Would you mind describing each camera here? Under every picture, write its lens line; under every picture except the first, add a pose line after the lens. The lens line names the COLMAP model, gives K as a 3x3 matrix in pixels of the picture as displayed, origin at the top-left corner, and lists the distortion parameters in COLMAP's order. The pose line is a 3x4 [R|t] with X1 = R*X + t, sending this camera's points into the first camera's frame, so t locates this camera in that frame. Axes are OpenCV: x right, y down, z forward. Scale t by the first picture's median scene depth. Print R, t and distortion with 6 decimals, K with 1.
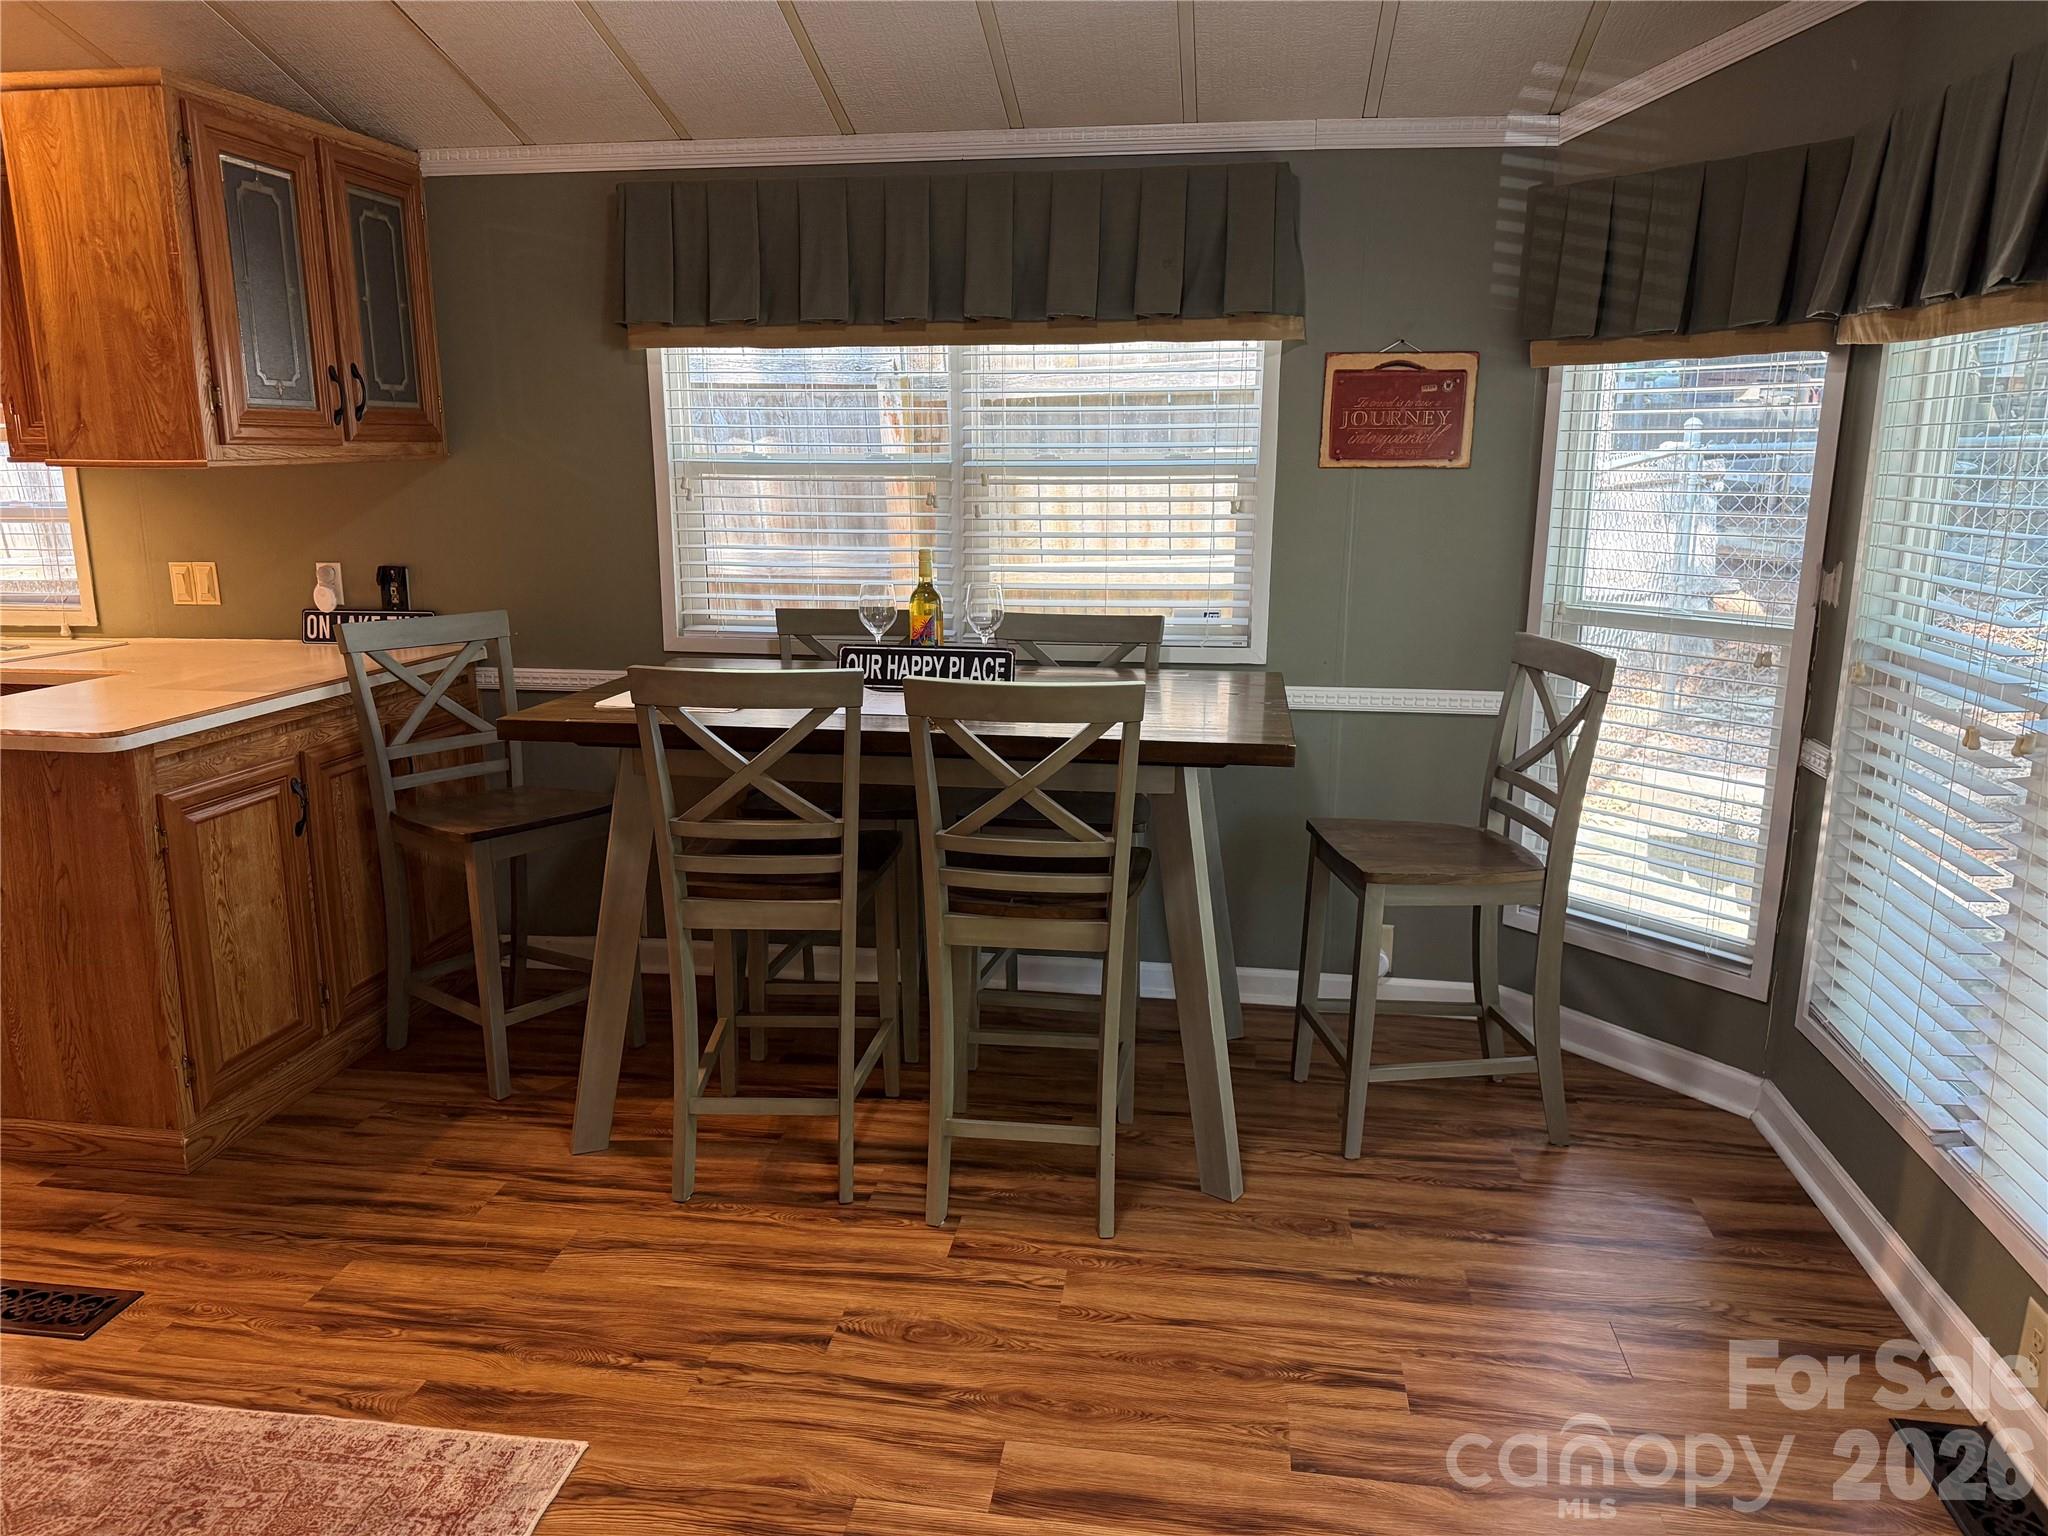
lens RADIAL K [[1446.3, 0, 1054.4], [0, 1446.3, 766.9], [0, 0, 1]] dist [0.074890, -0.093293]
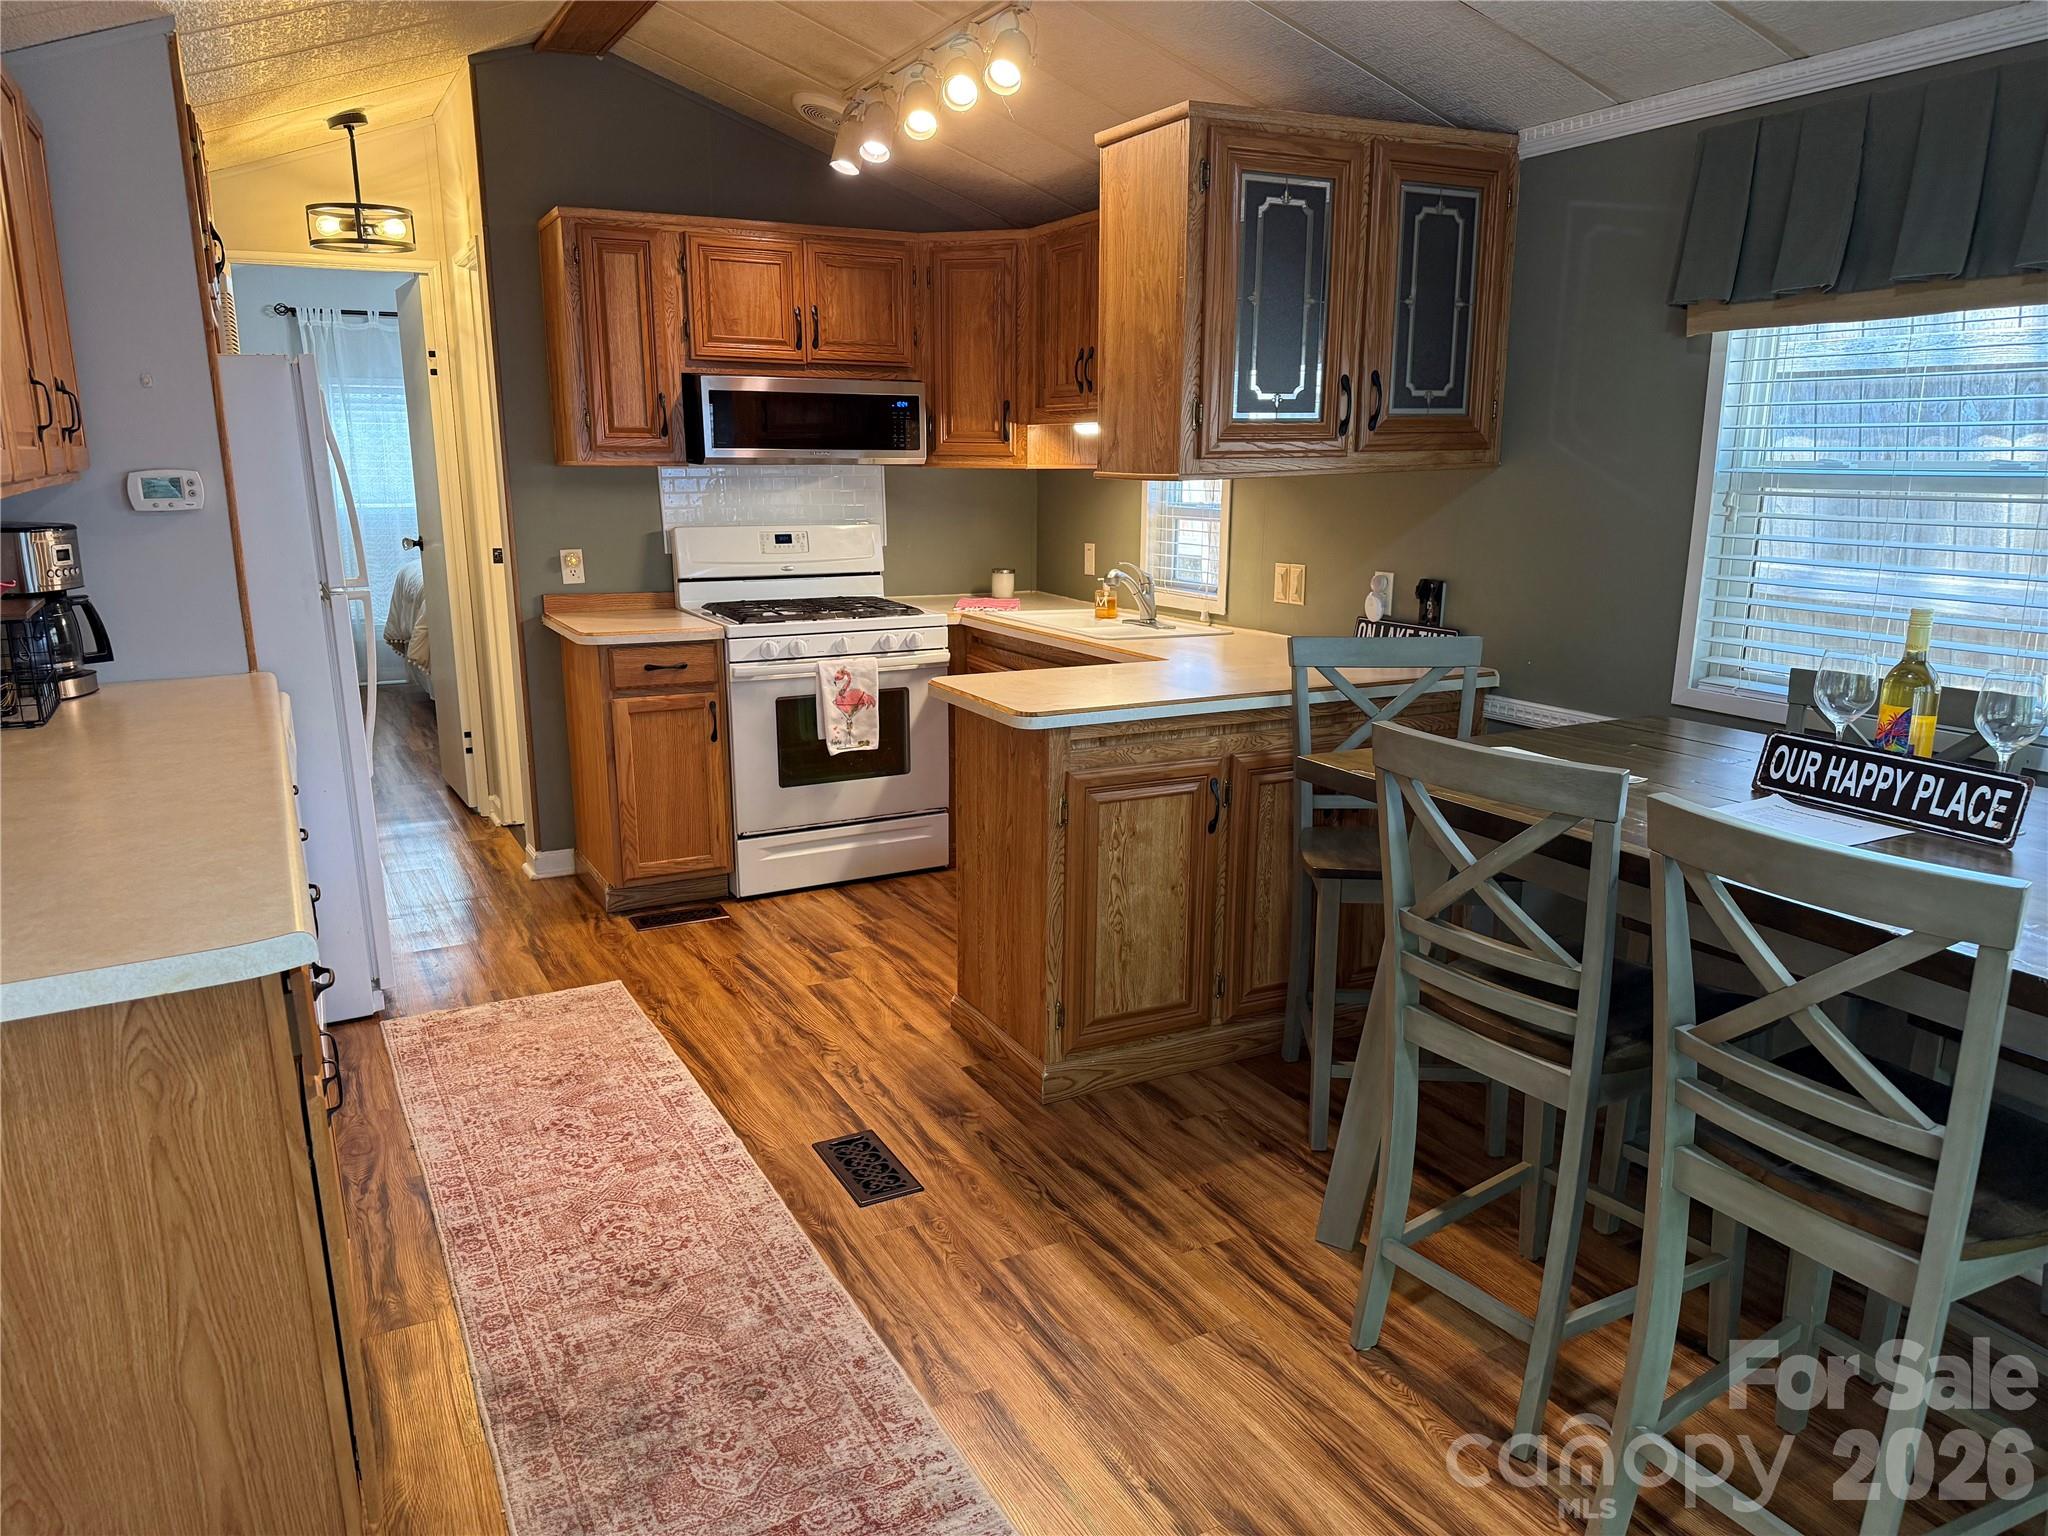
lens RADIAL K [[1446.3, 0, 1026.4], [0, 1446.3, 779.6], [0, 0, 1]] dist [0.074890, -0.093293]
pose [[0.575980, 0.180741, -0.797233, 0.228932], [-0.171551, 0.980259, 0.098294, -0.070075], [0.799261, 0.080151, 0.595616, 0.279766]]
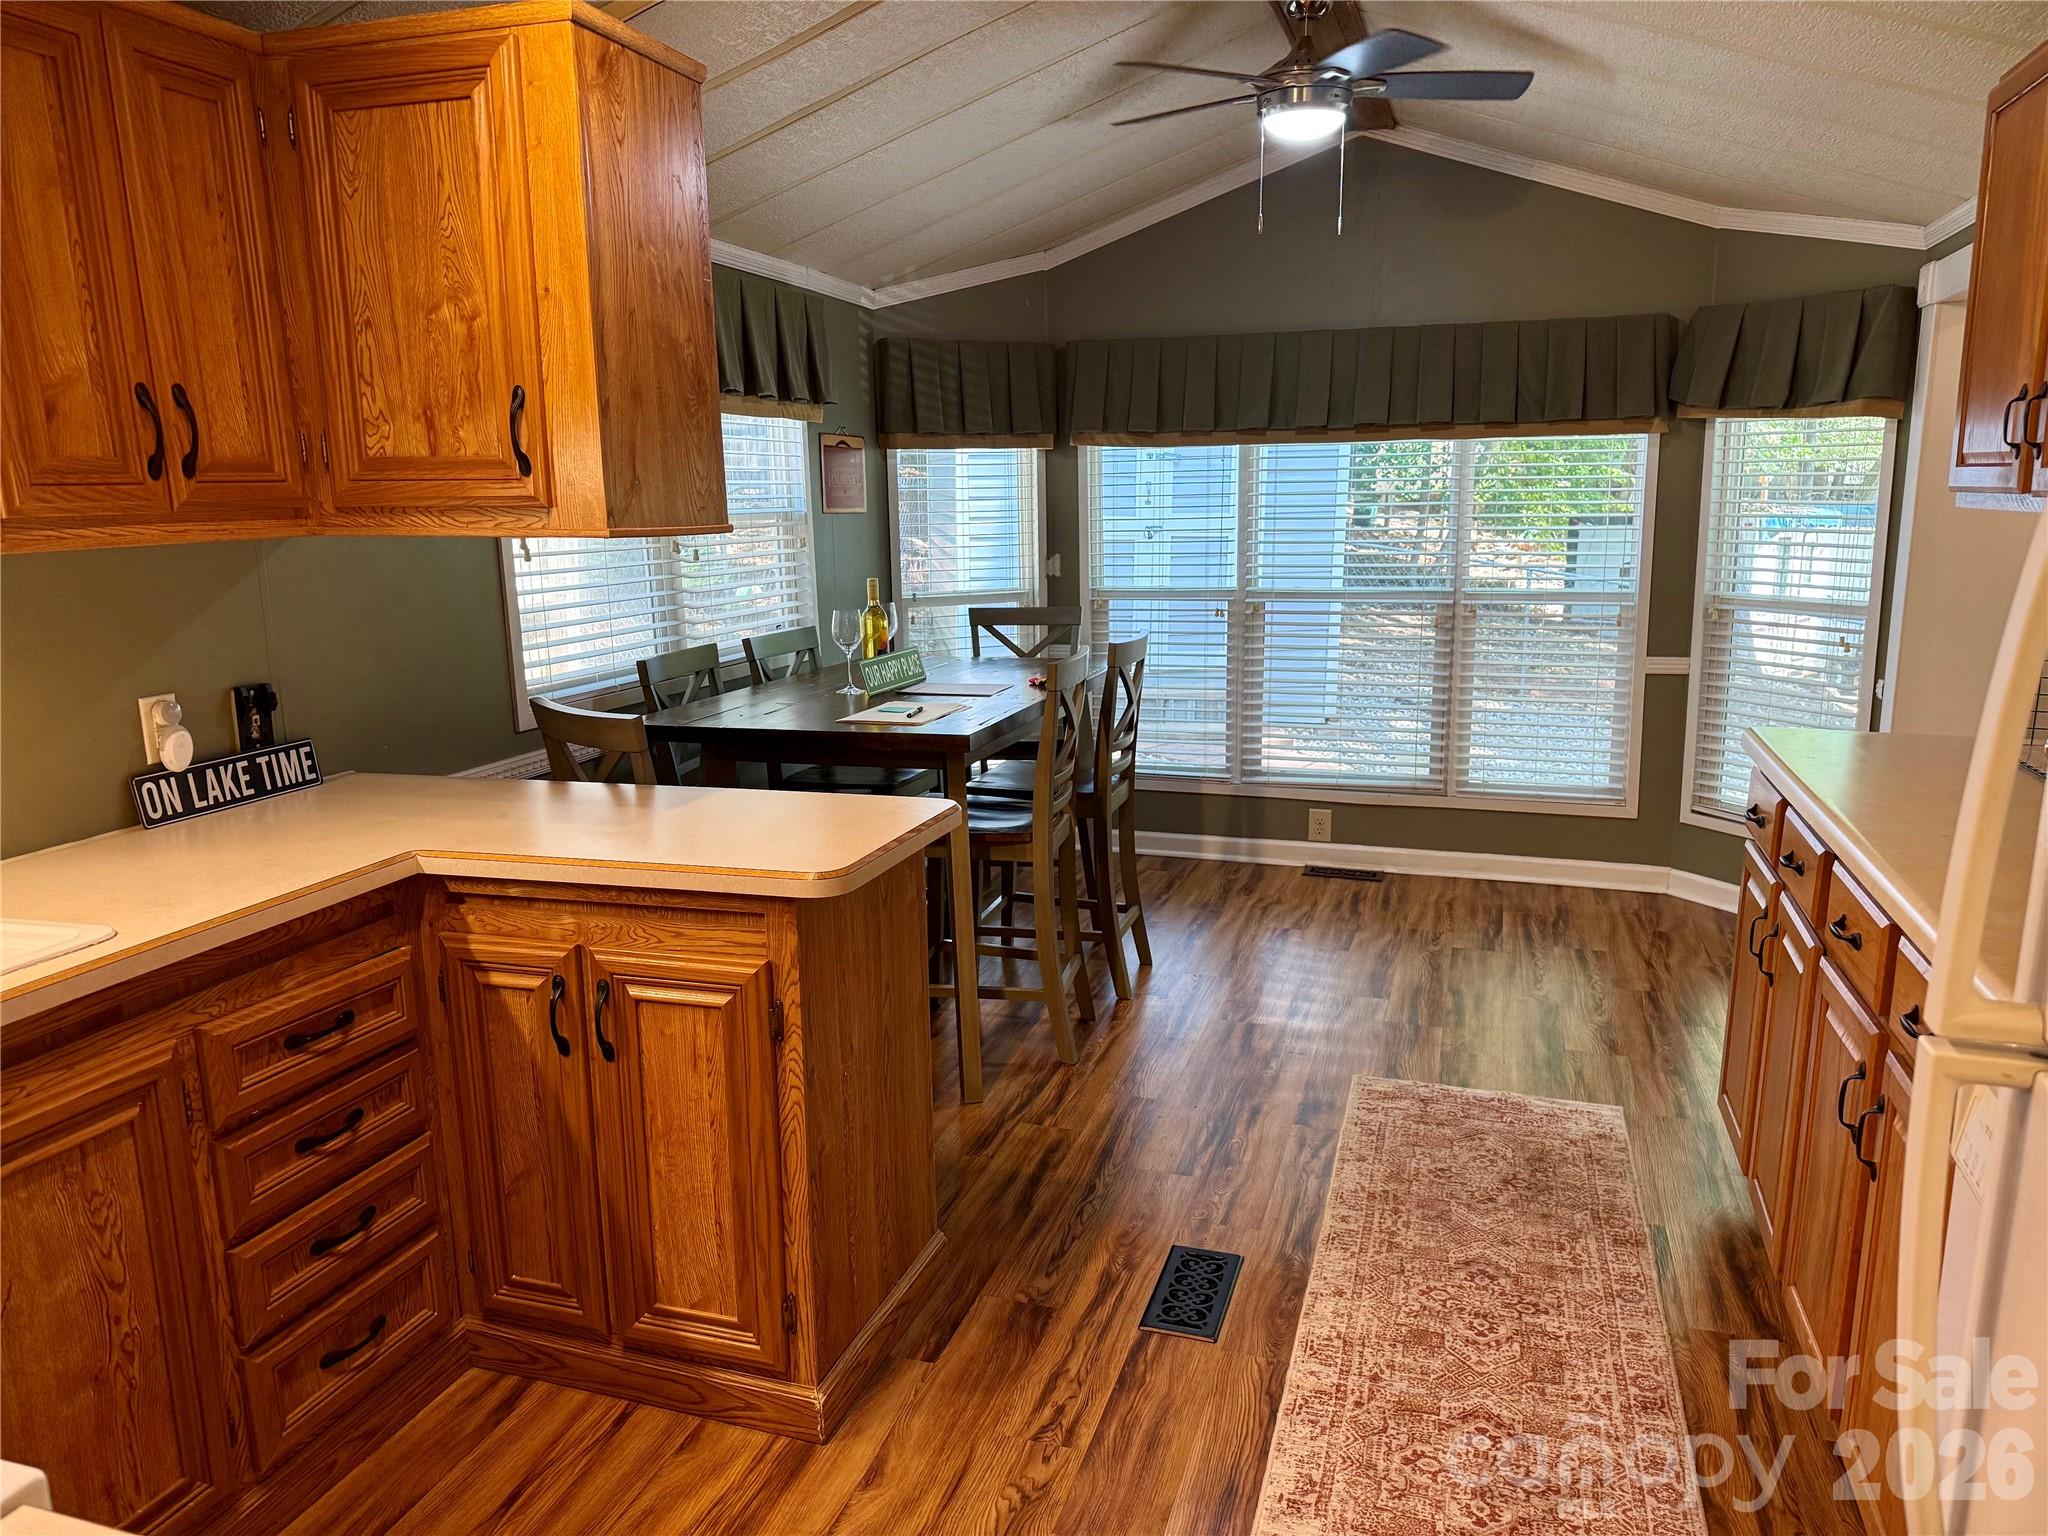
lens RADIAL K [[1446.3, 0, 1036.6], [0, 1446.3, 765.5], [0, 0, 1]] dist [0.074890, -0.093293]
pose [[0.166624, -0.186900, 0.968145, -1.322405], [0.227324, 0.962702, 0.146725, -0.146584], [-0.959458, 0.195634, 0.202896, 0.640707]]
